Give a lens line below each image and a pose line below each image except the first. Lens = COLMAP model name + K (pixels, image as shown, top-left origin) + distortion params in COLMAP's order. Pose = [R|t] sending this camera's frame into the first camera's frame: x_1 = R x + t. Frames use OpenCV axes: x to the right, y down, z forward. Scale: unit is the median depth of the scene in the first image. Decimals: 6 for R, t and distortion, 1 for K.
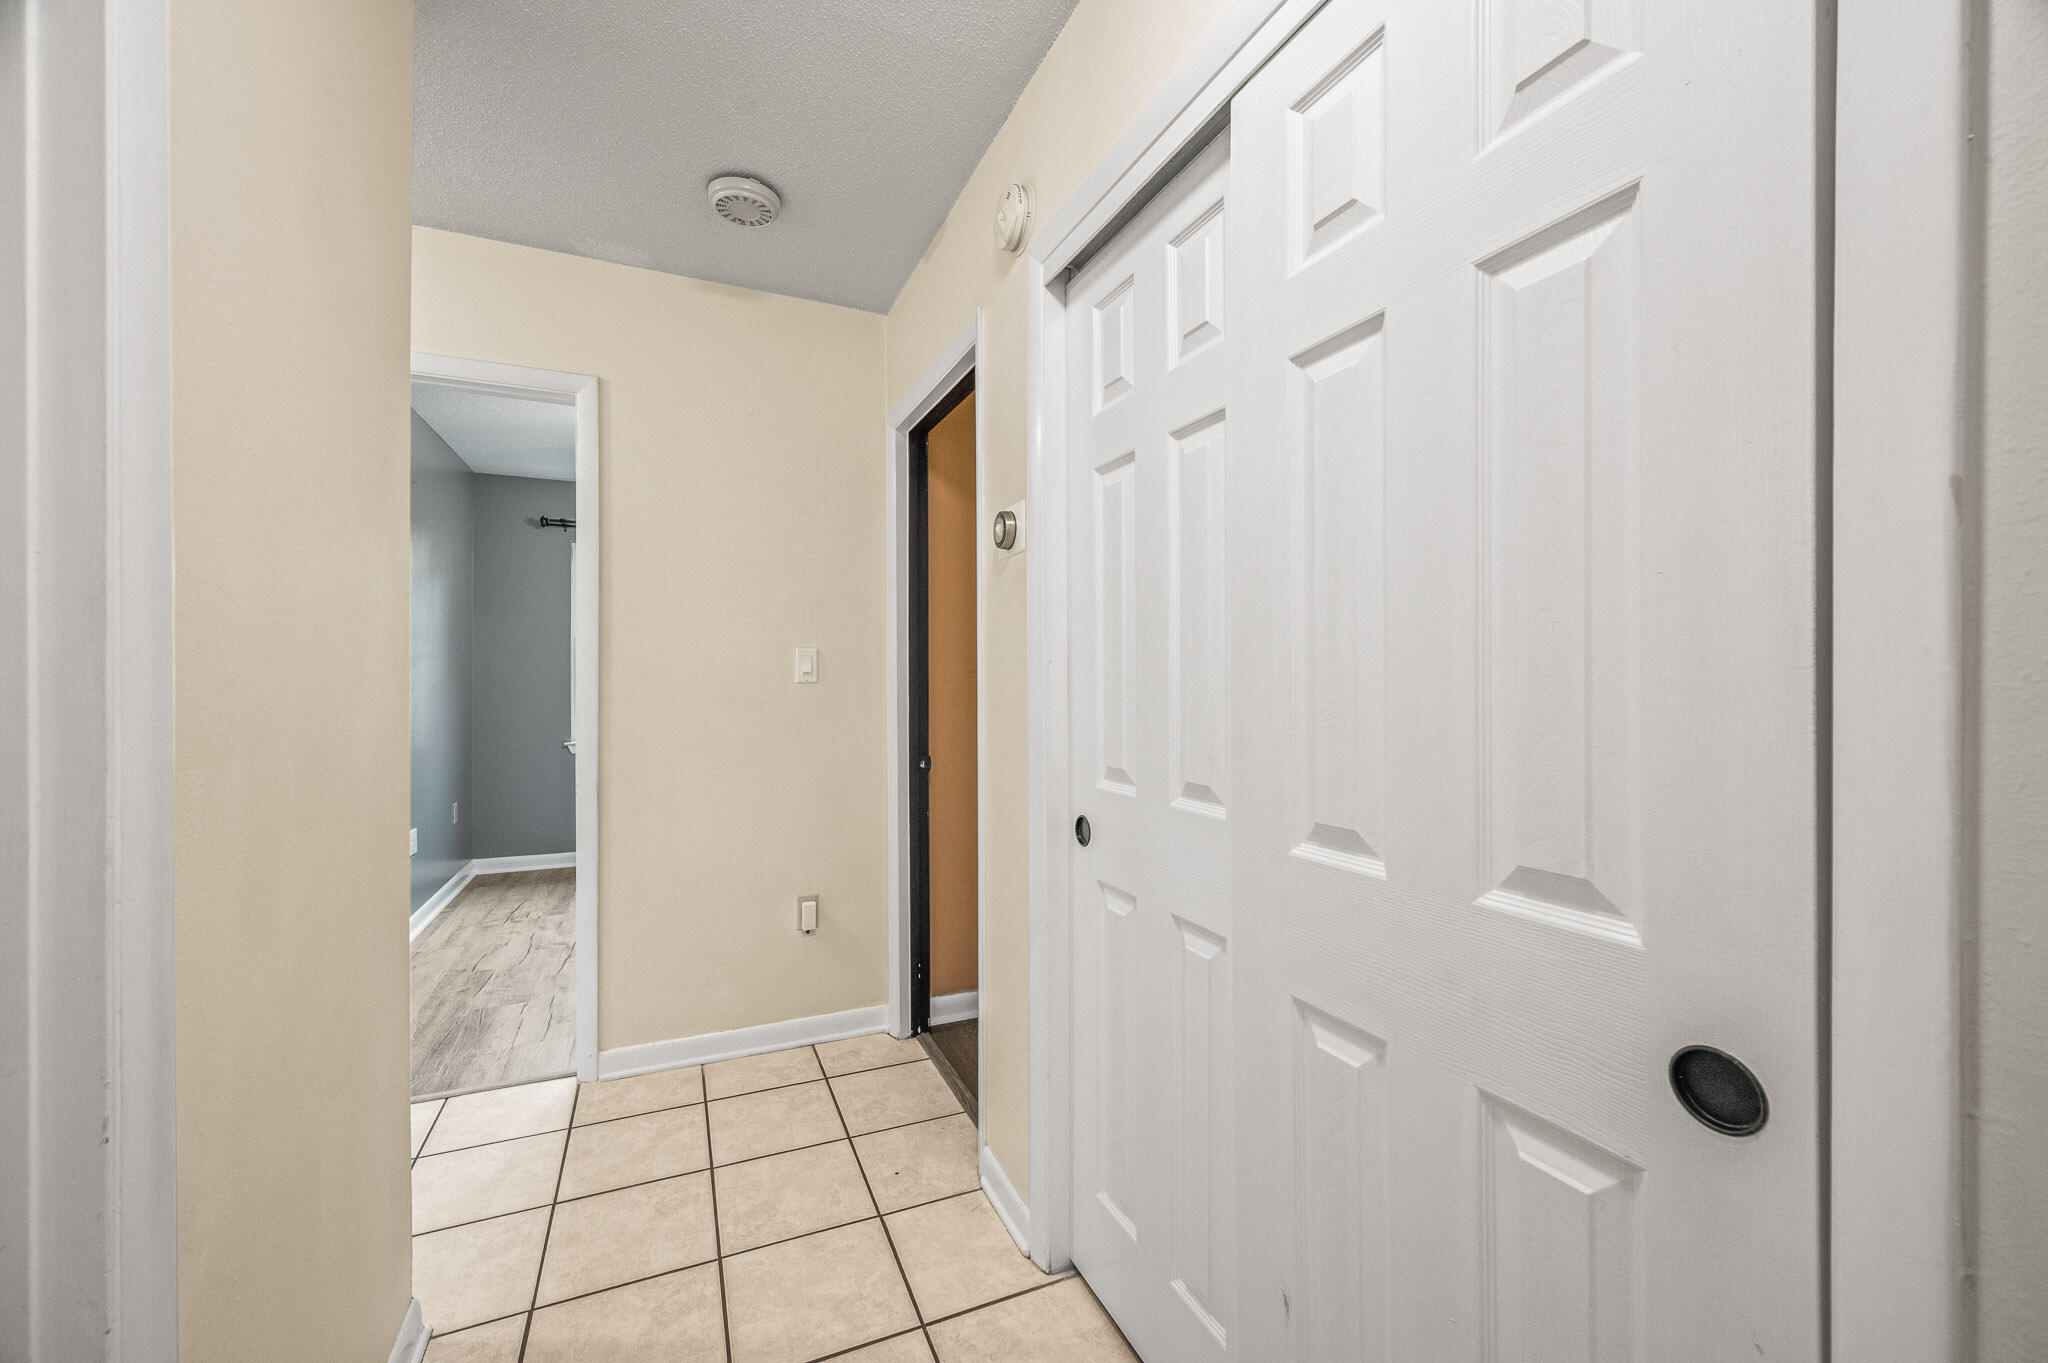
lens RADIAL K [[826.6, 0, 1023.2], [0, 826.6, 682.7], [0, 0, 1]] dist [-0.000377, 0.000464]
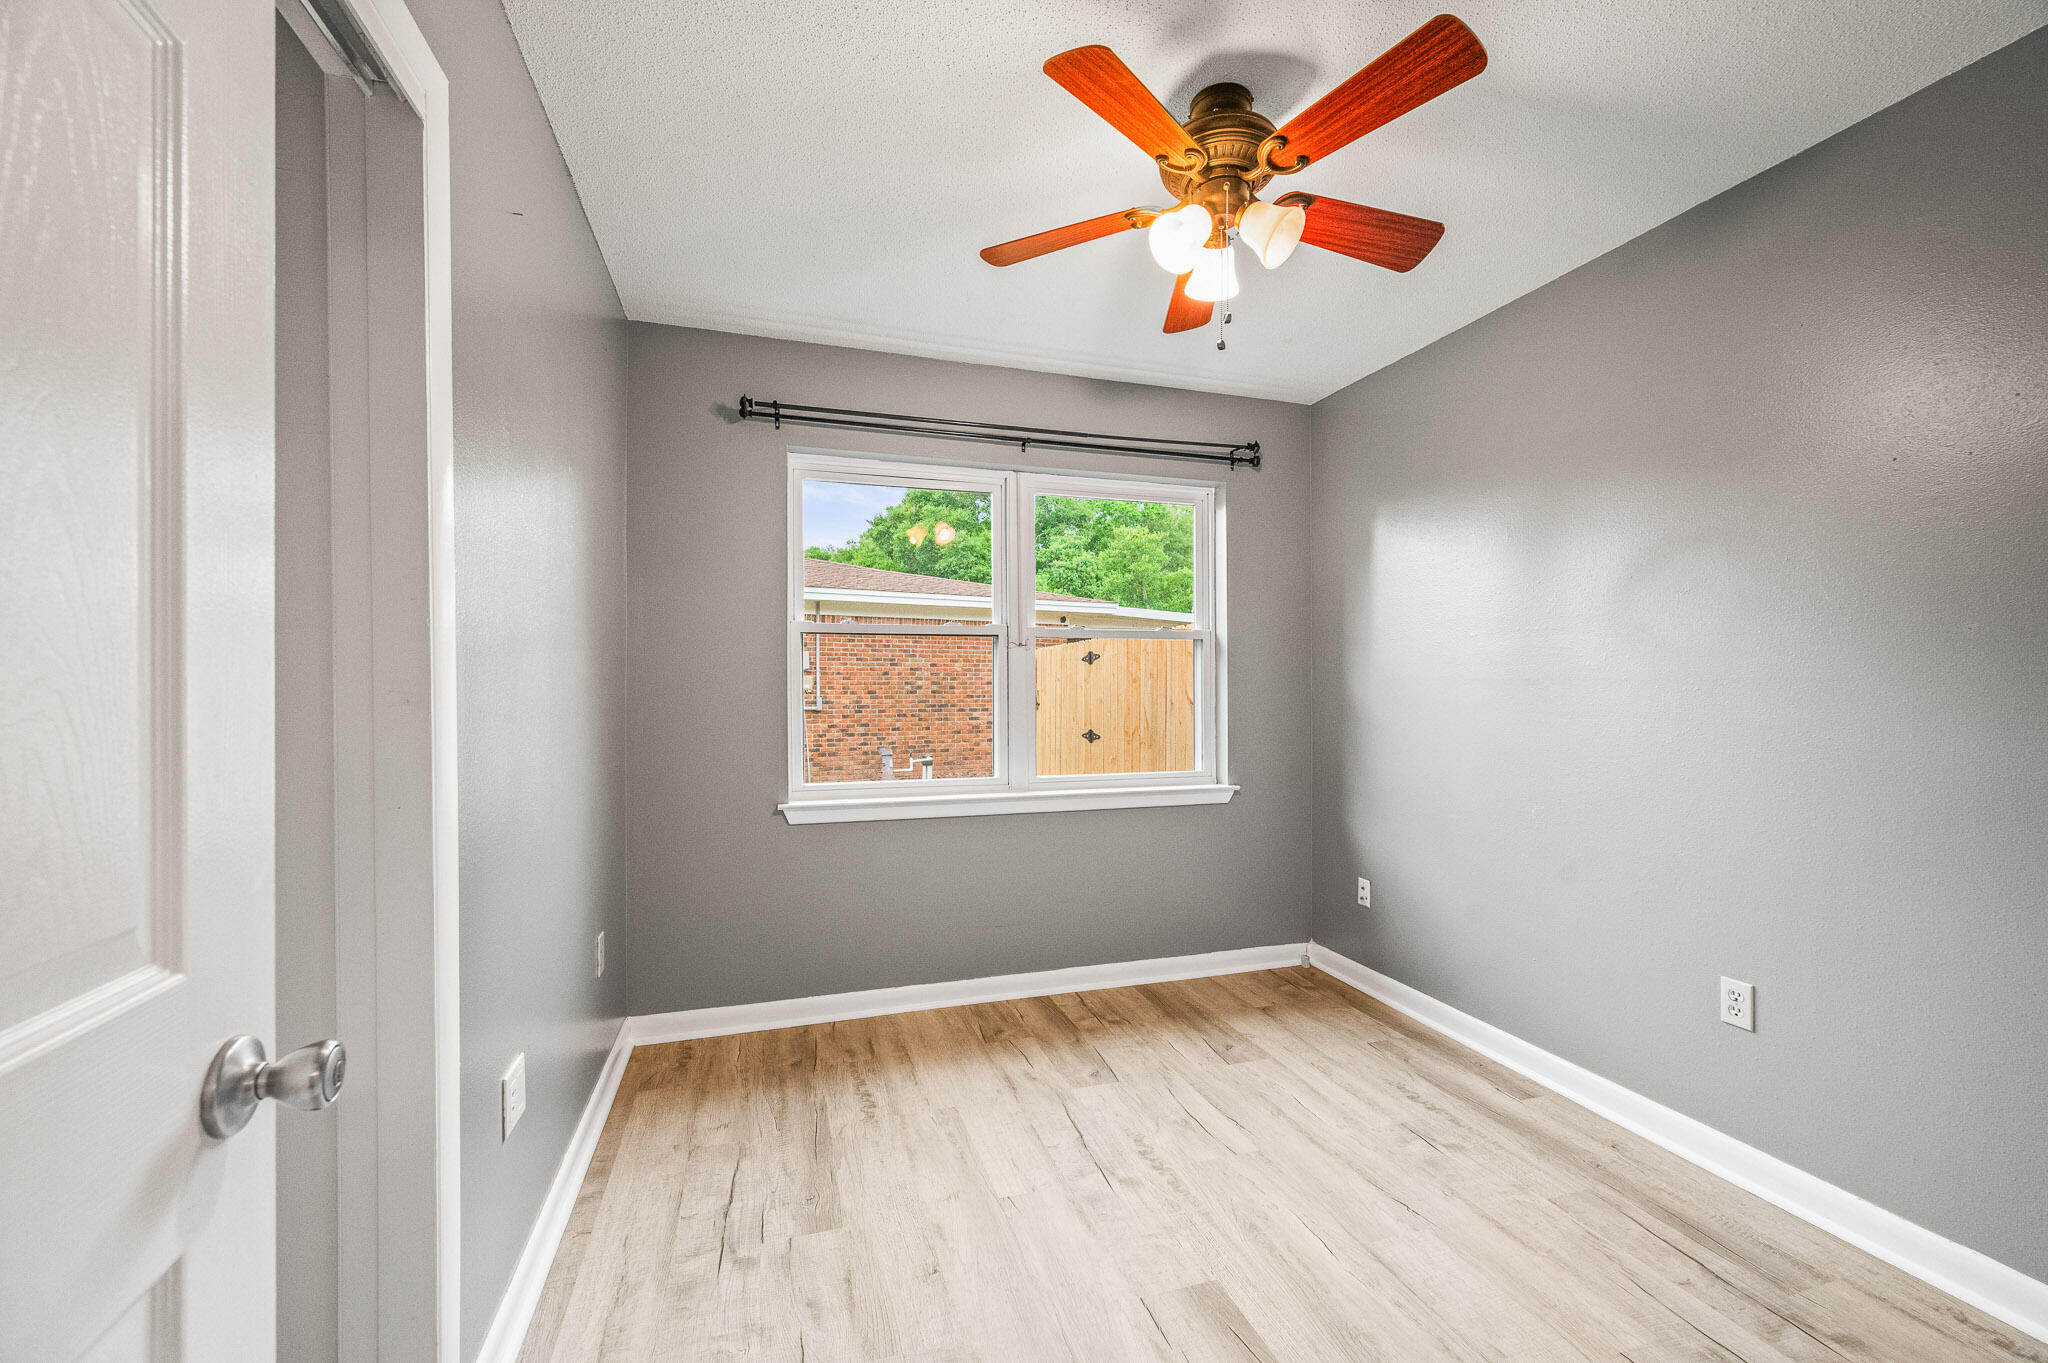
lens RADIAL K [[826.6, 0, 1010.9], [0, 826.6, 686.3], [0, 0, 1]] dist [-0.000377, 0.000464]
pose [[0.993397, 0.001803, -0.114712, -0.541144], [-0.002650, 0.999970, -0.007231, -0.001810], [0.114696, 0.007487, 0.993372, 0.747712]]
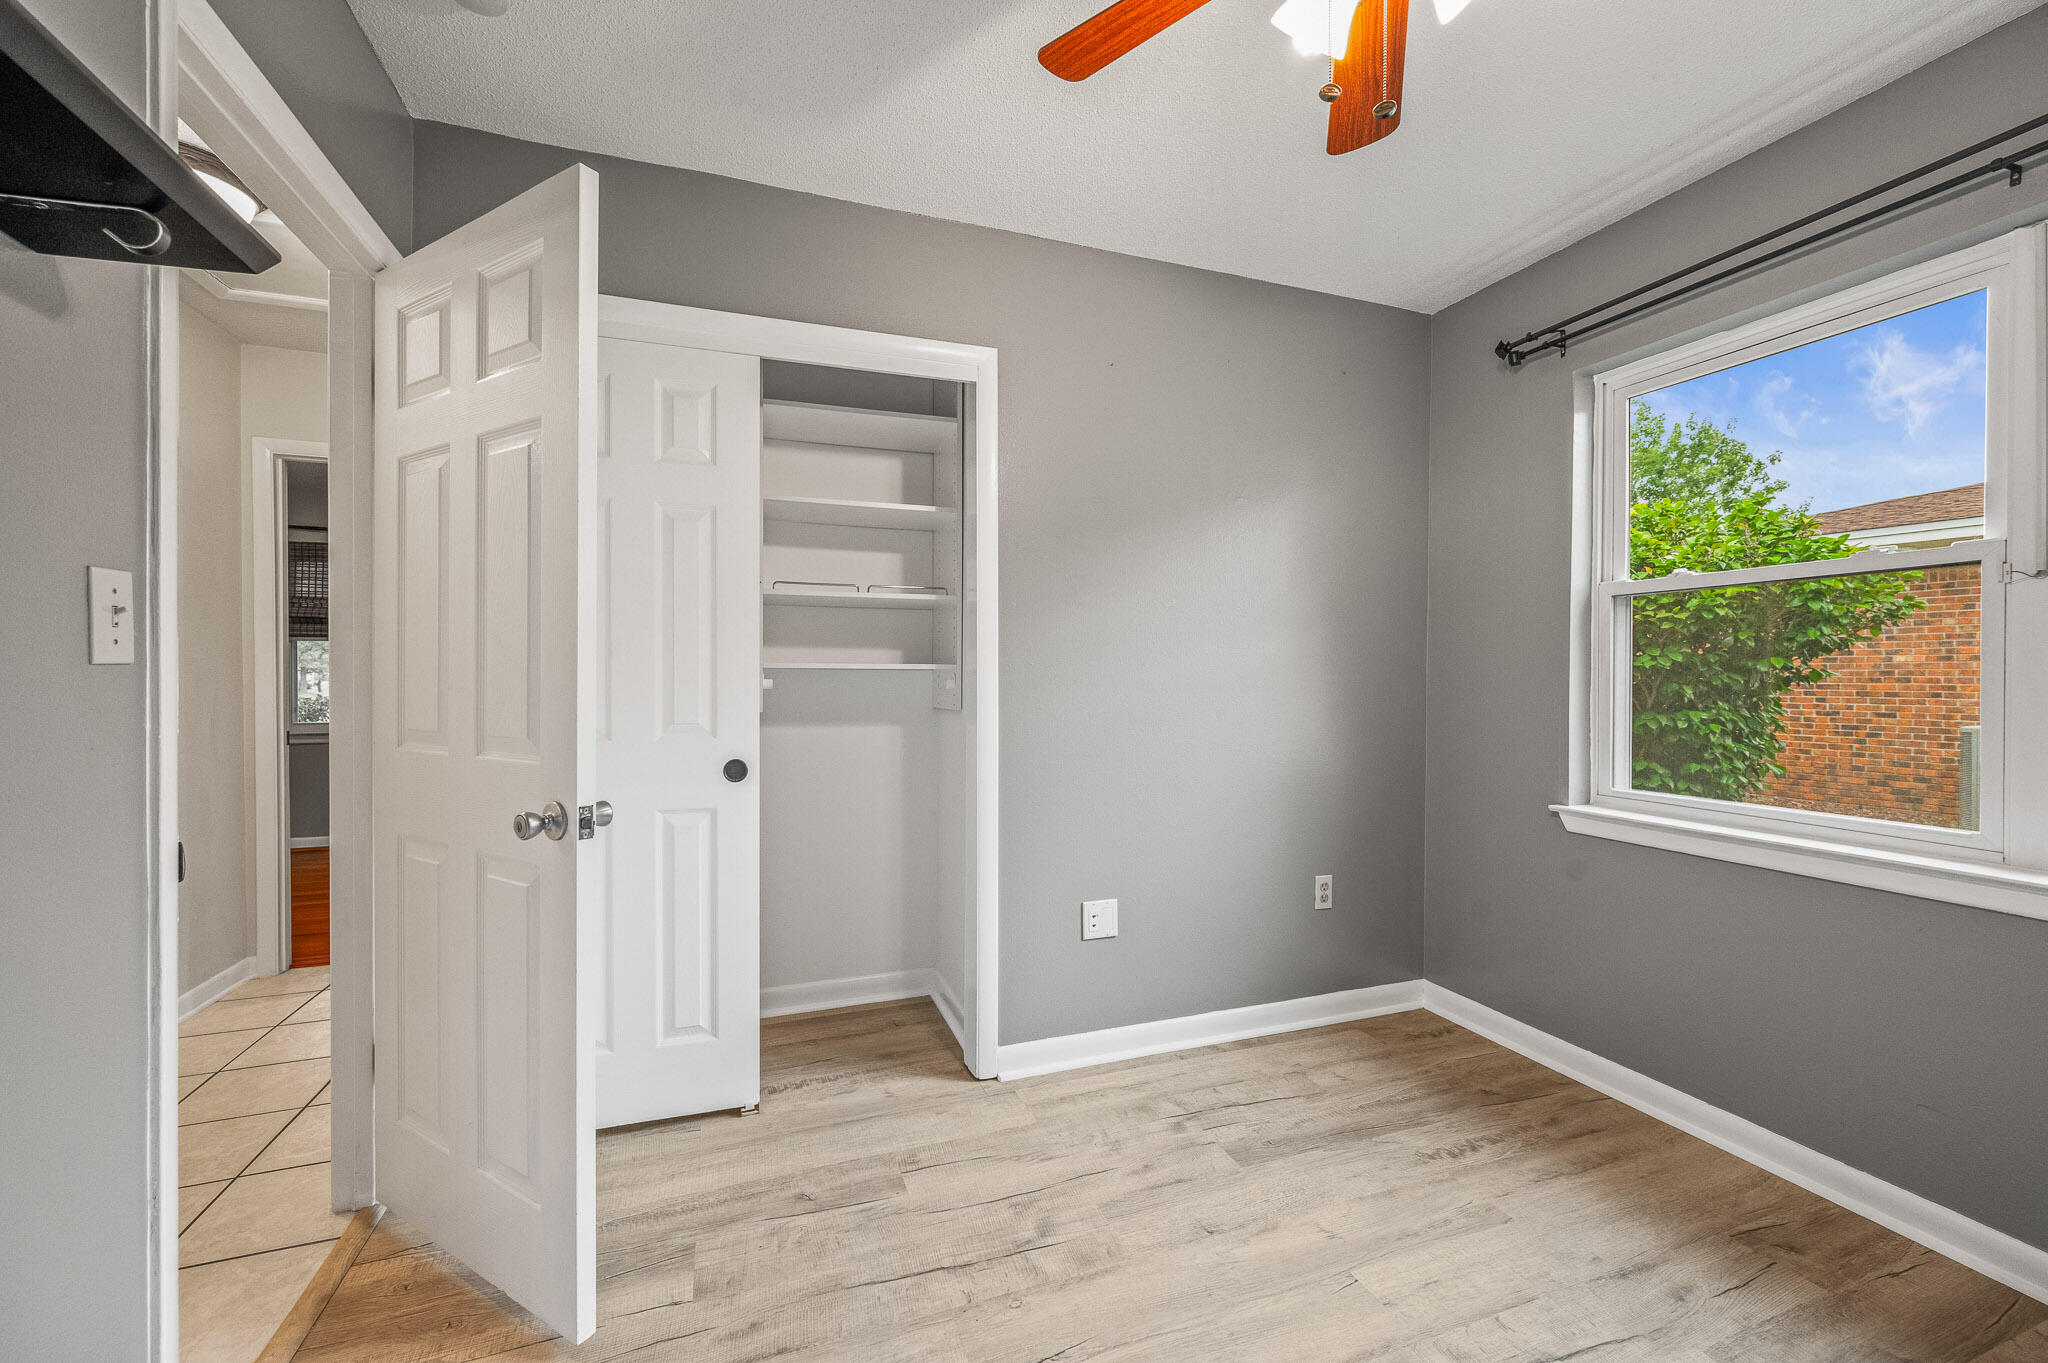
lens RADIAL K [[826.6, 0, 1035.3], [0, 826.6, 681.7], [0, 0, 1]] dist [-0.000377, 0.000464]
pose [[-0.070479, 0.010555, -0.997457, -0.111312], [-0.005911, 0.999922, 0.010999, 0.002671], [0.997496, 0.006671, -0.070412, 1.184922]]
